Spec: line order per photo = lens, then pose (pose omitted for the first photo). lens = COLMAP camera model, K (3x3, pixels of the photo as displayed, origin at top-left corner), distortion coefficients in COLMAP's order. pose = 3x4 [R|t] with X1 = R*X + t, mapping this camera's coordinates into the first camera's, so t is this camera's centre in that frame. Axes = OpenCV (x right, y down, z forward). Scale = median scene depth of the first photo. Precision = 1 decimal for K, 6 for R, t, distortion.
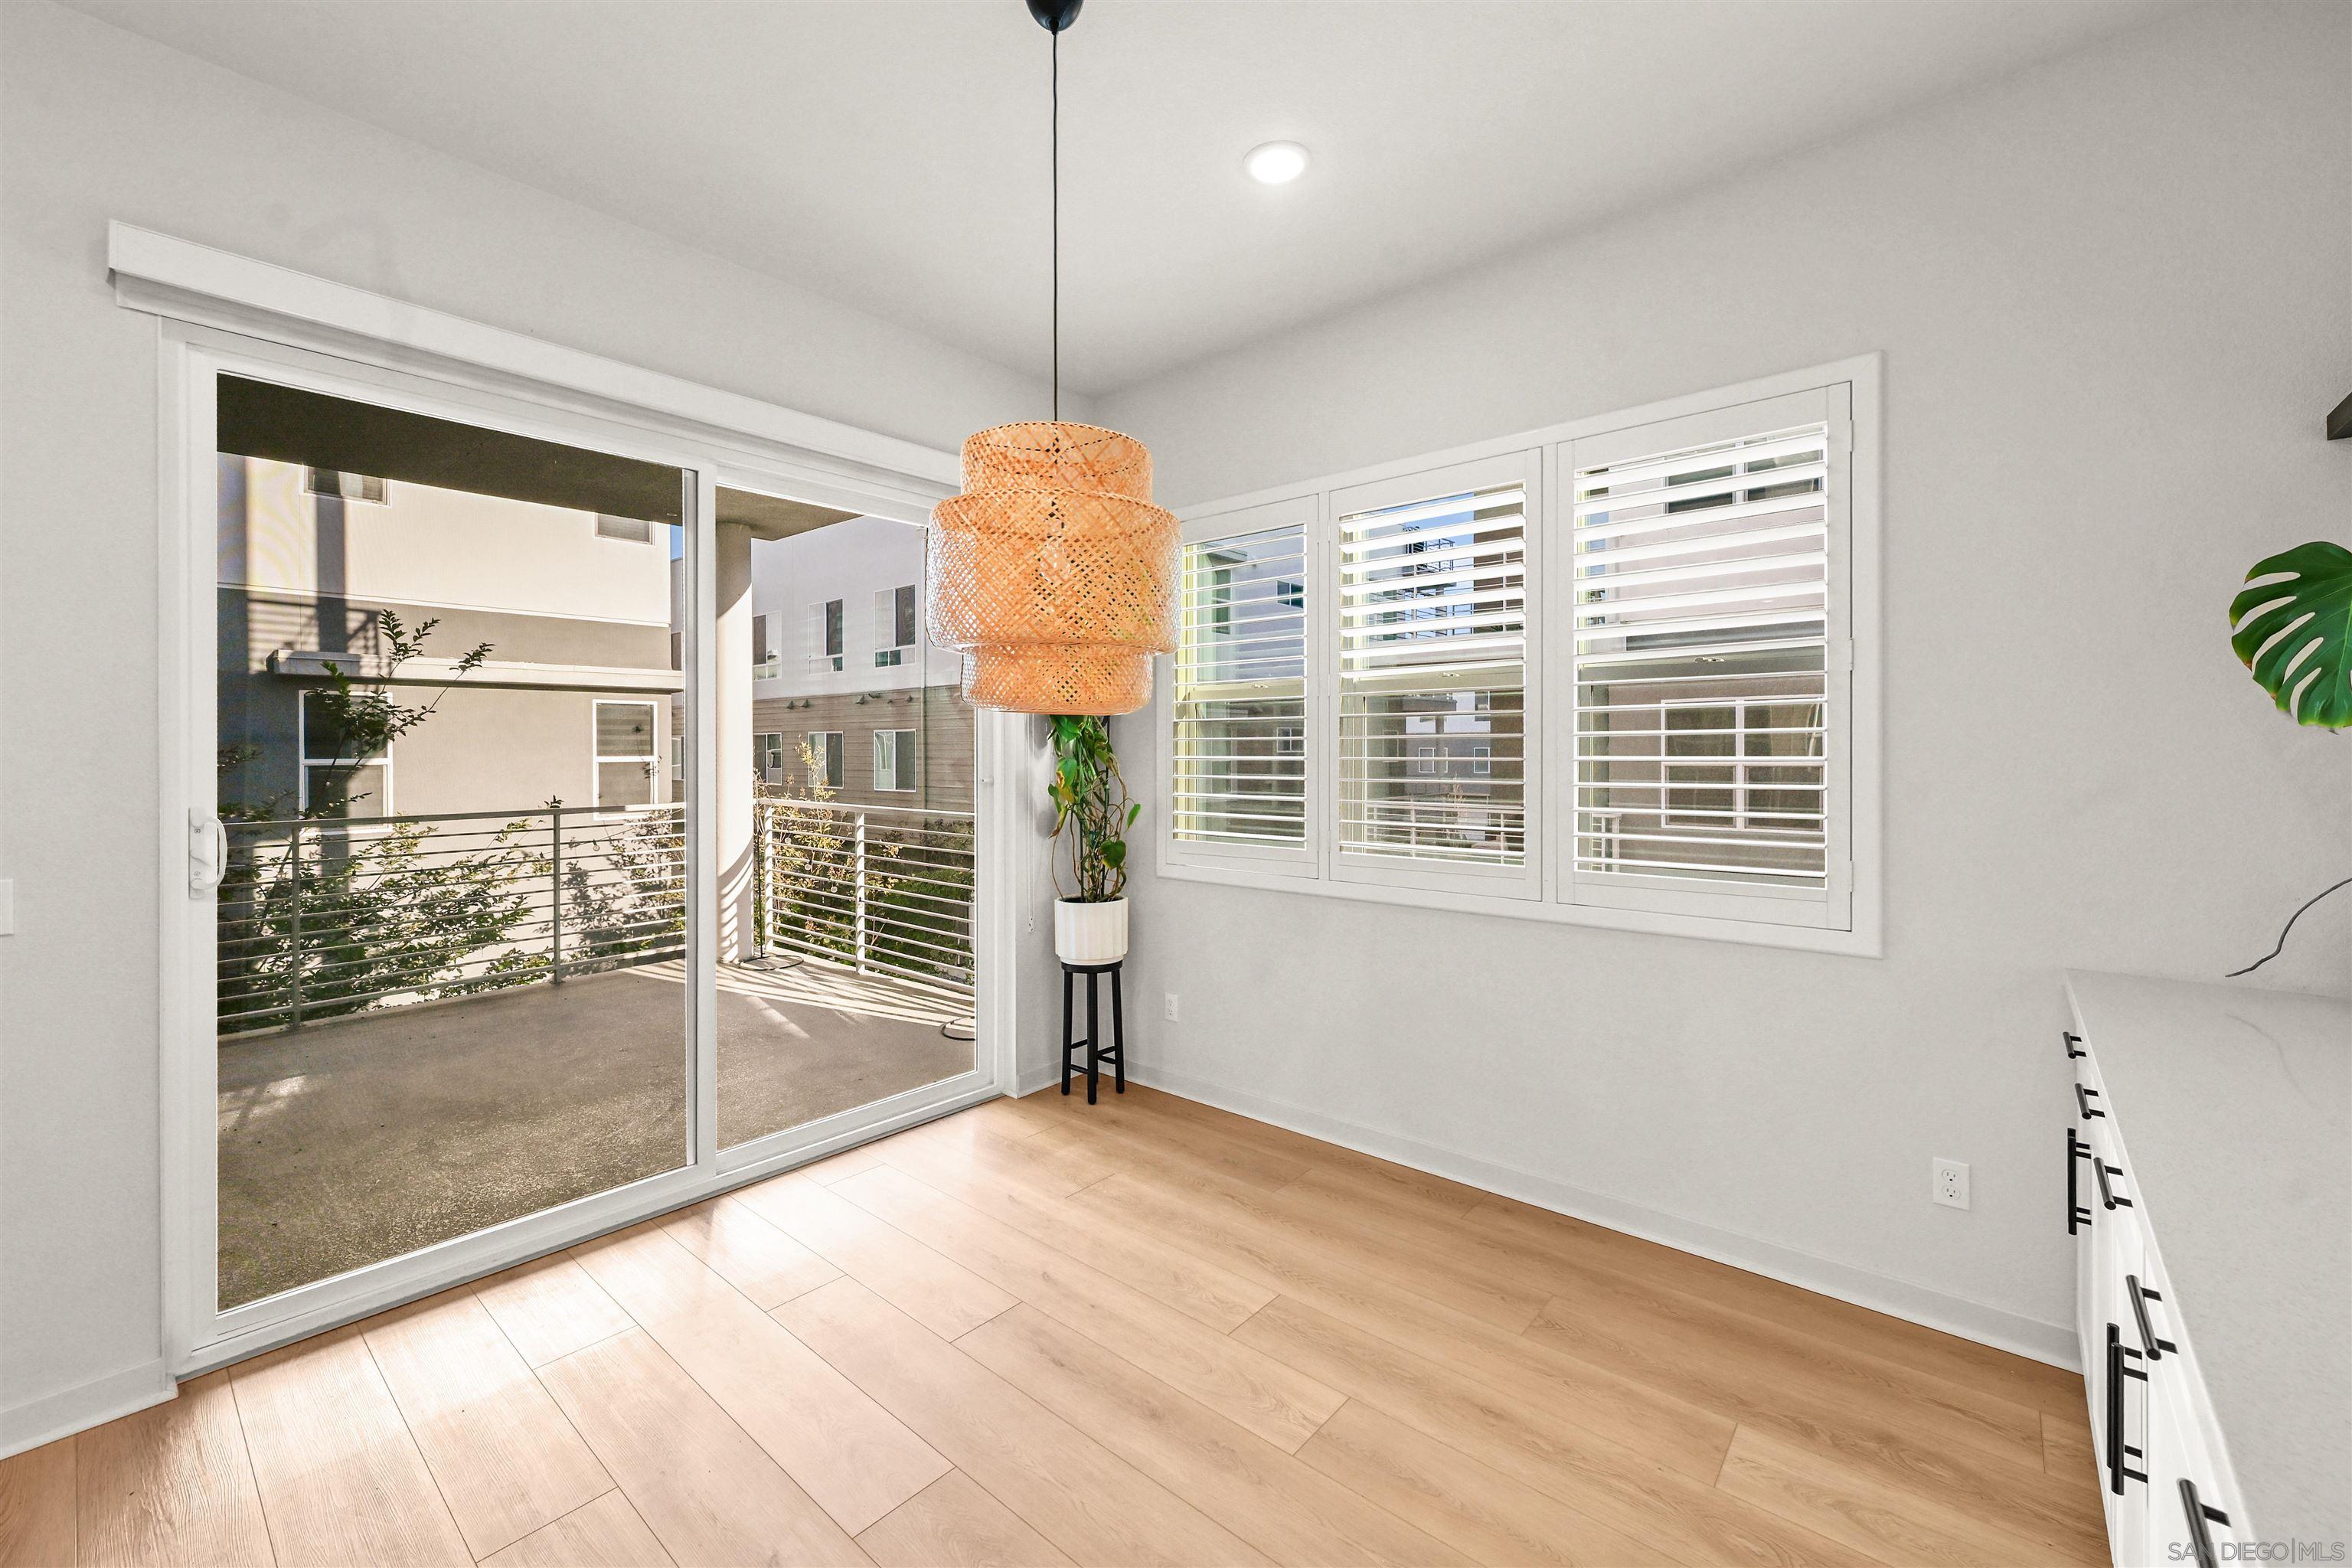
lens RADIAL K [[944.9, 0, 1159.4], [0, 944.9, 752.2], [0, 0, 1]] dist [0.001395, -0.000384]
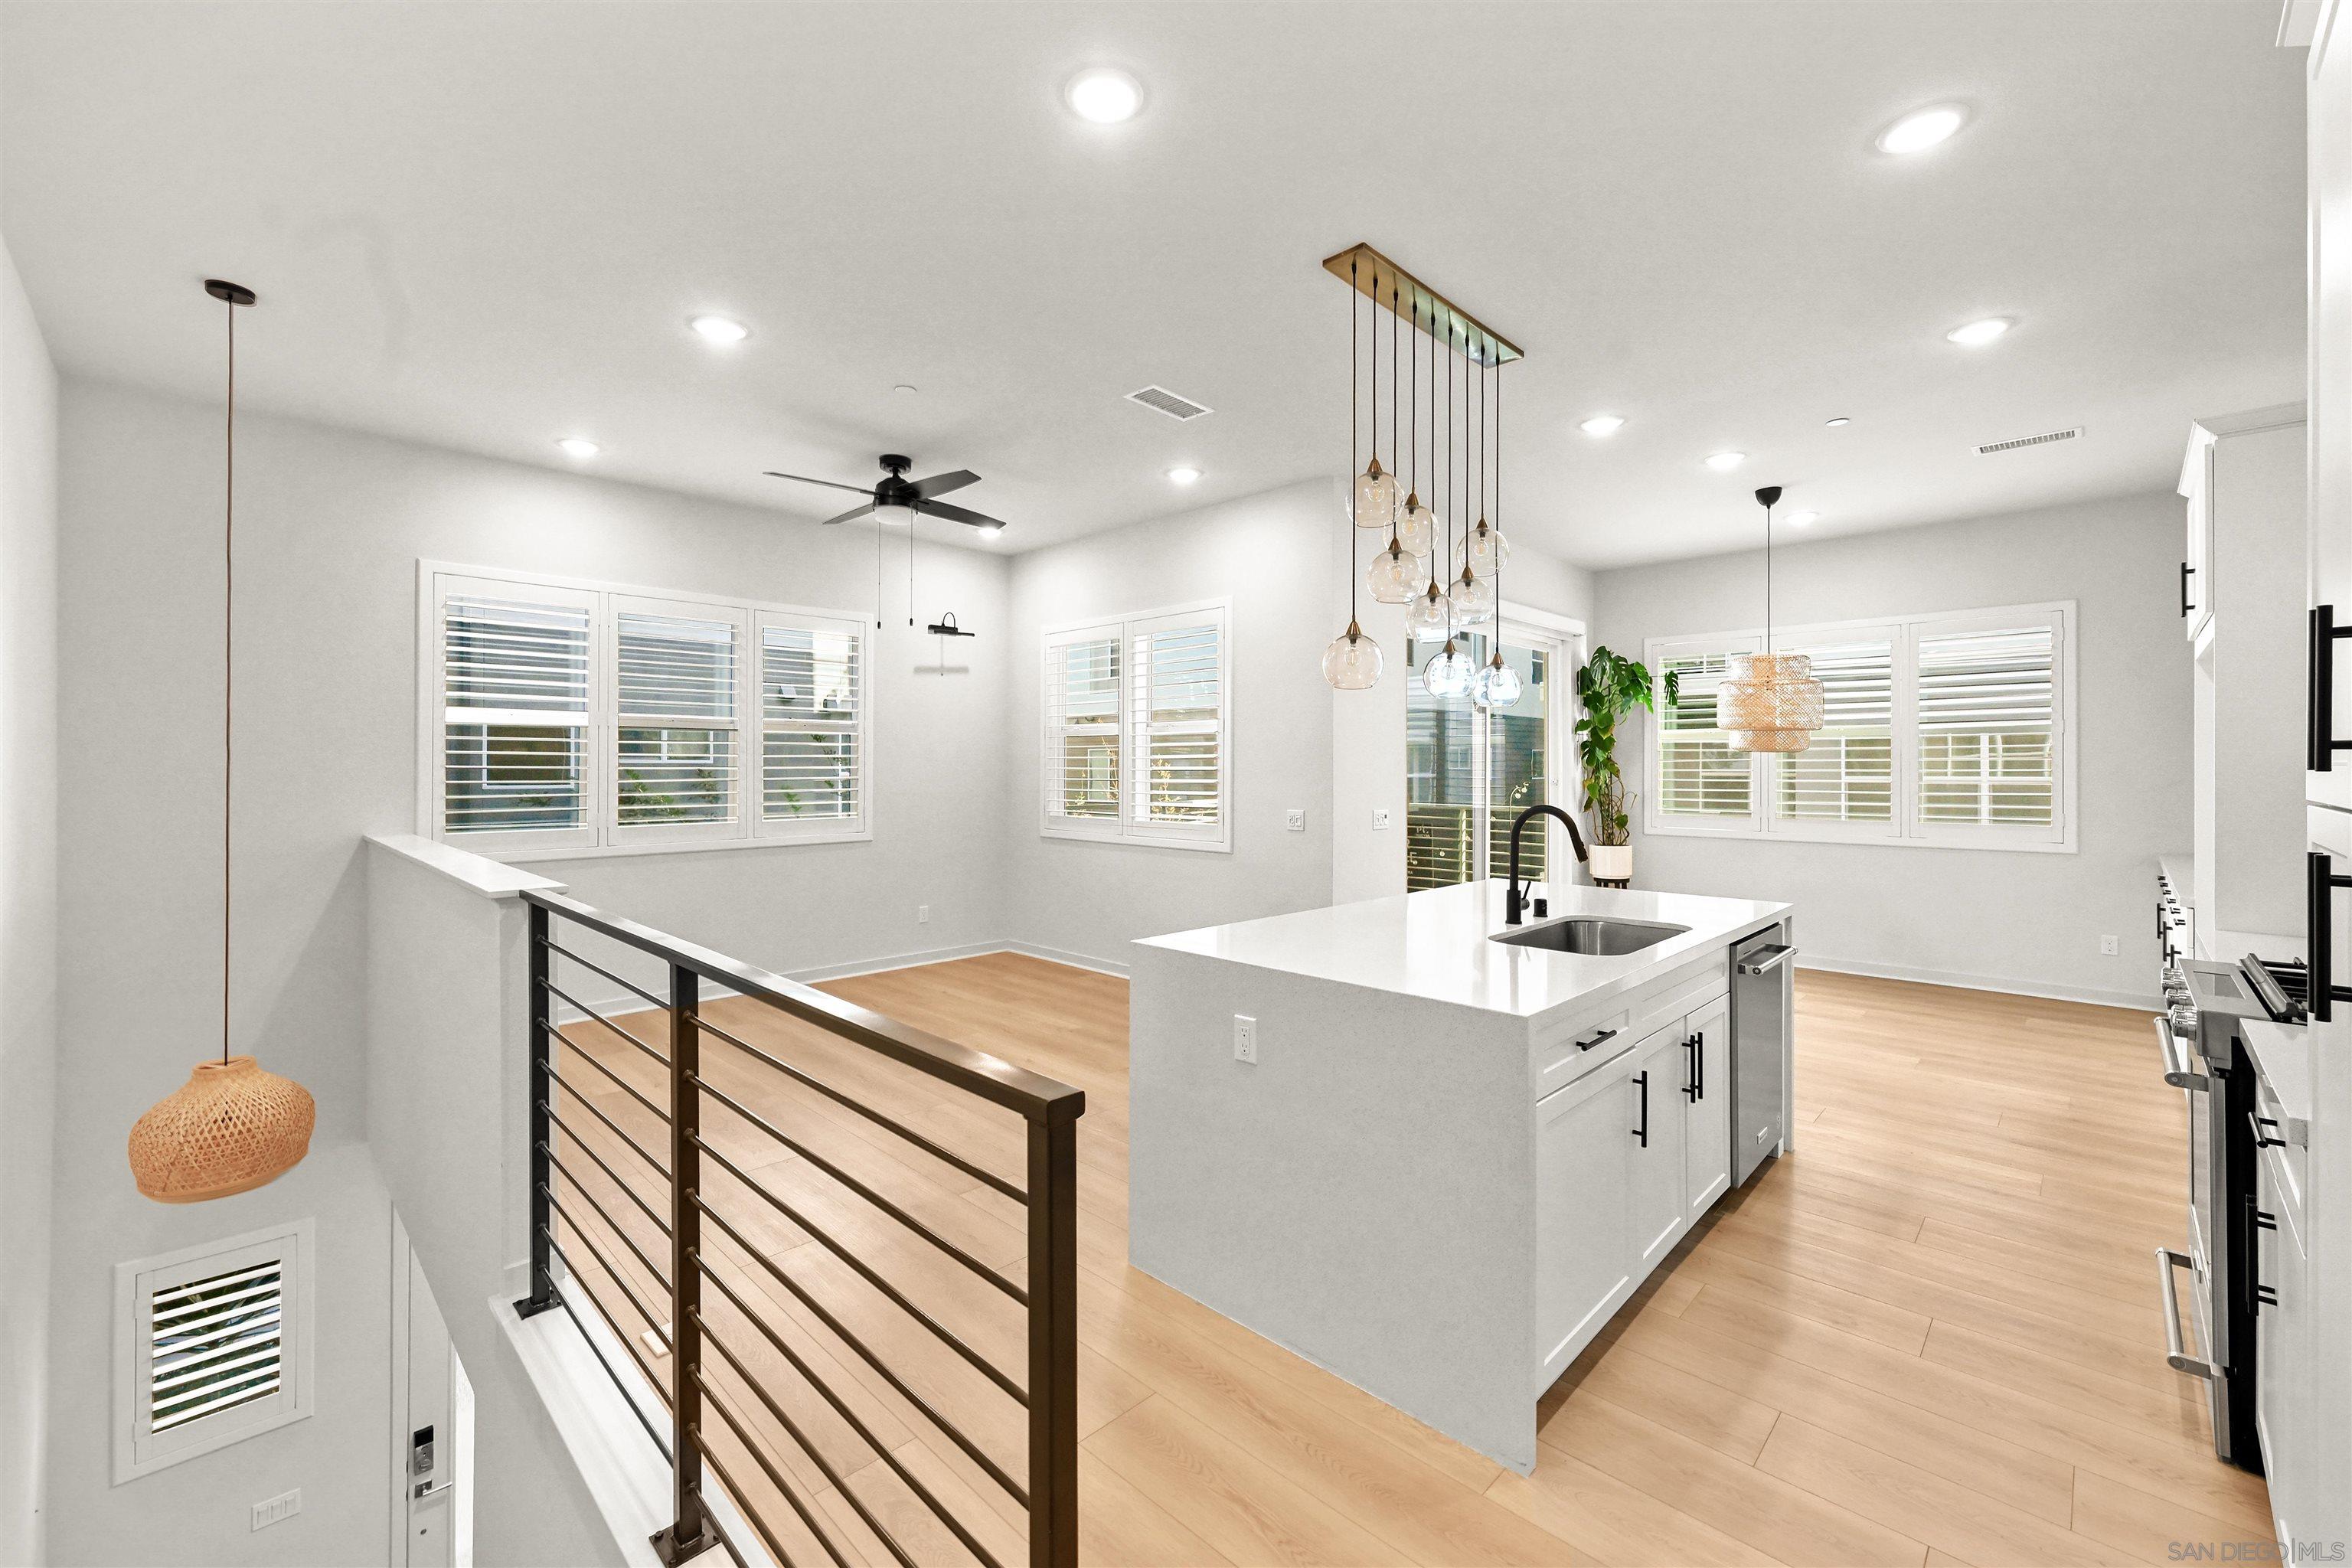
lens RADIAL K [[944.9, 0, 1134.0], [0, 944.9, 764.4], [0, 0, 1]] dist [0.001395, -0.000384]
pose [[0.994965, 0.003557, -0.100160, -1.213097], [-0.004284, 0.999966, -0.007049, 0.016687], [0.100132, 0.007443, 0.994946, -1.431991]]
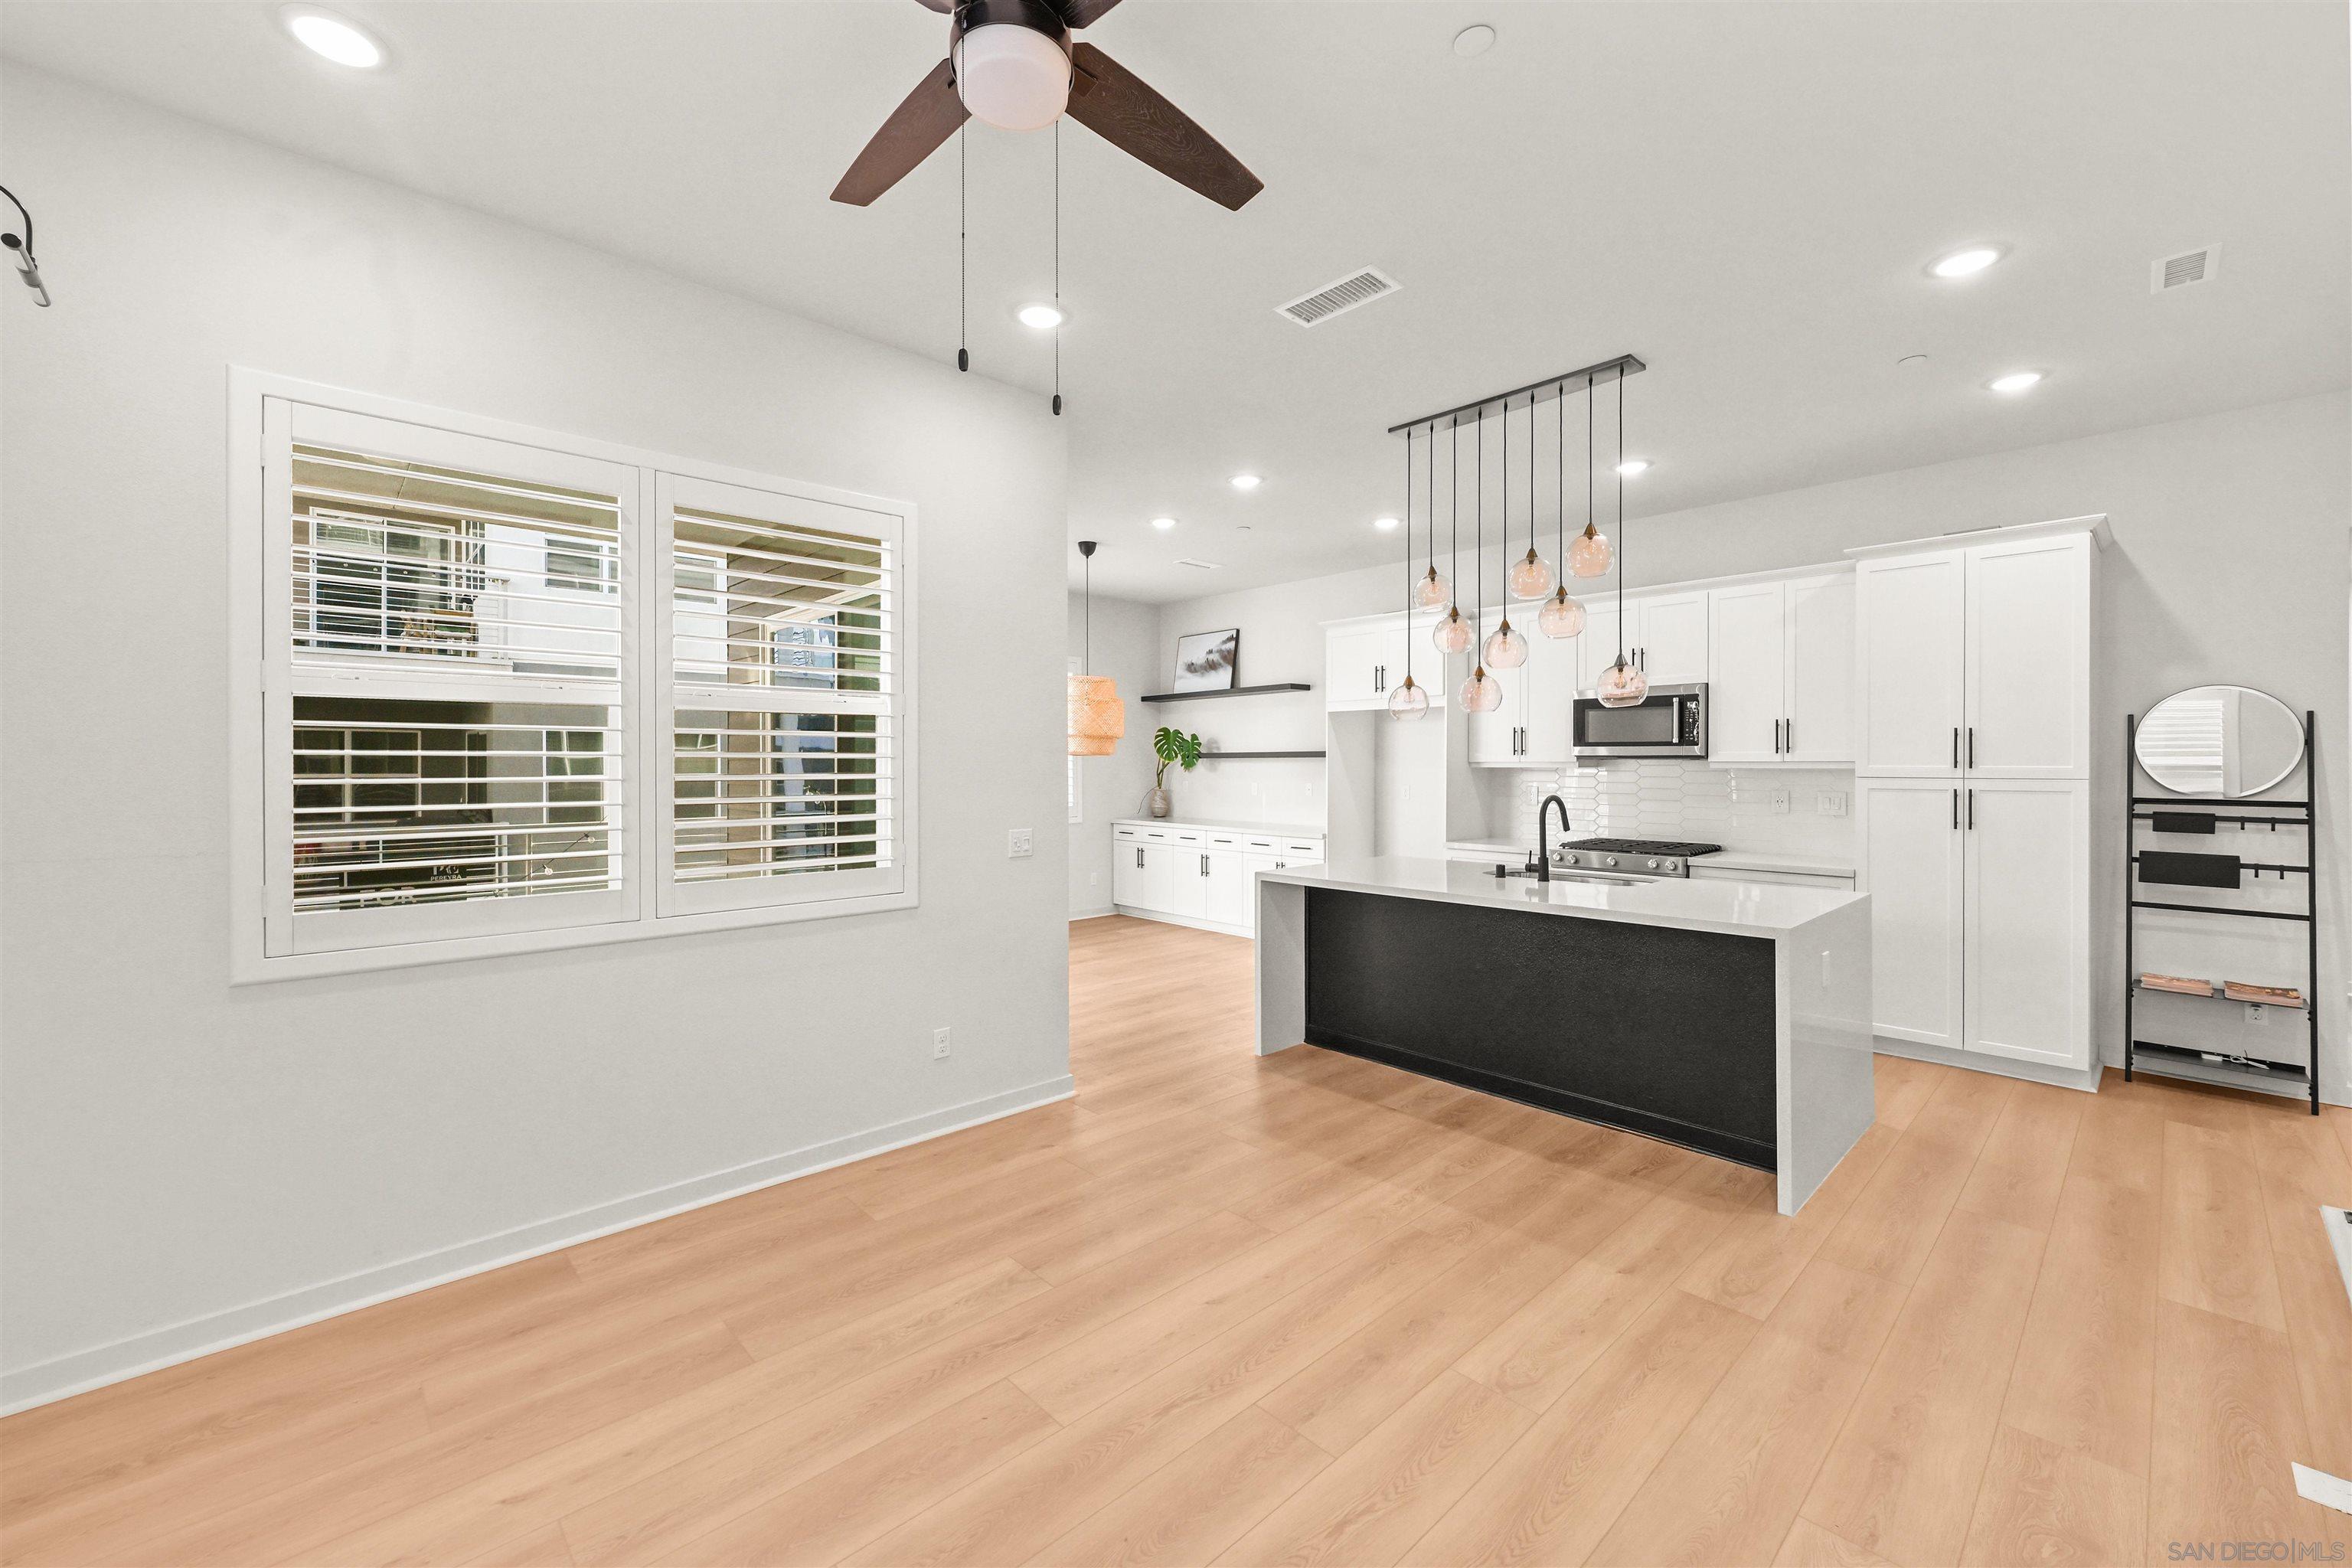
lens RADIAL K [[944.9, 0, 1164.1], [0, 944.9, 774.0], [0, 0, 1]] dist [0.001395, -0.000384]
pose [[0.122822, -0.010286, 0.992375, -2.524444], [0.004311, 0.999942, 0.009831, -0.003550], [-0.992419, 0.003070, 0.122859, 0.200680]]
